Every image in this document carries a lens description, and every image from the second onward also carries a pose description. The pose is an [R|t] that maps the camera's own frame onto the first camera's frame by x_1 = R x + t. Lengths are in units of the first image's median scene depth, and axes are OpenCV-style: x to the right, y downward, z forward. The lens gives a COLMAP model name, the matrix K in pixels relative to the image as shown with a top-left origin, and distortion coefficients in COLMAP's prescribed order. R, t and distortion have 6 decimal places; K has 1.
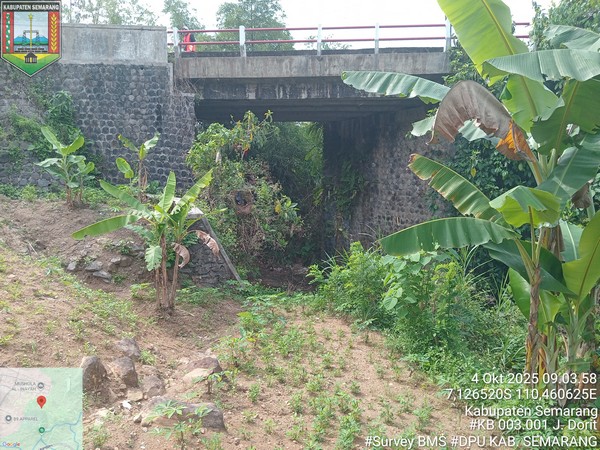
lens RADIAL K [[455.2, 0, 298.2], [0, 455.2, 215.5], [0, 0, 1]] dist [0.049390, -0.095197]
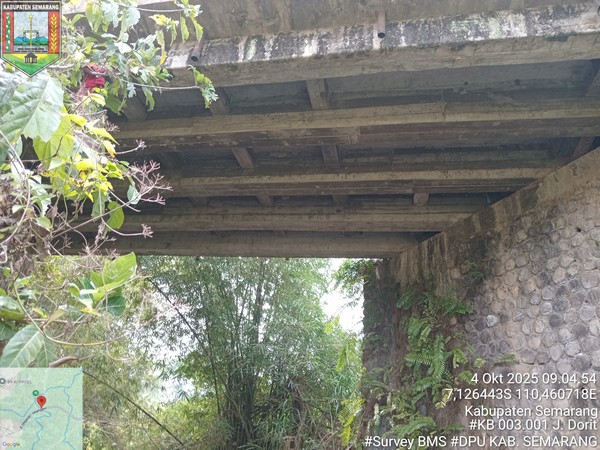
lens RADIAL K [[455.2, 0, 298.2], [0, 455.2, 215.5], [0, 0, 1]] dist [0.049390, -0.095197]
pose [[0.993781, 0.033788, -0.106099, 0.040507], [-0.087059, 0.829828, -0.551186, 0.048917], [0.069420, 0.556995, 0.827610, 0.645168]]
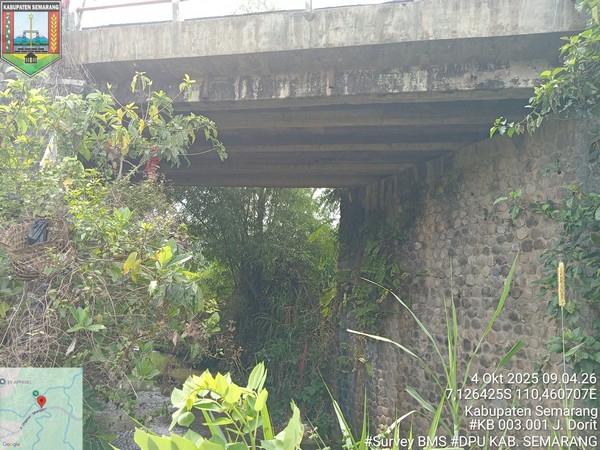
lens RADIAL K [[455.2, 0, 298.2], [0, 455.2, 215.5], [0, 0, 1]] dist [0.049390, -0.095197]
pose [[0.994204, 0.030108, -0.103209, 0.076567], [-0.057889, 0.958855, -0.277930, 0.024332], [0.090595, 0.282294, 0.955041, 0.440464]]
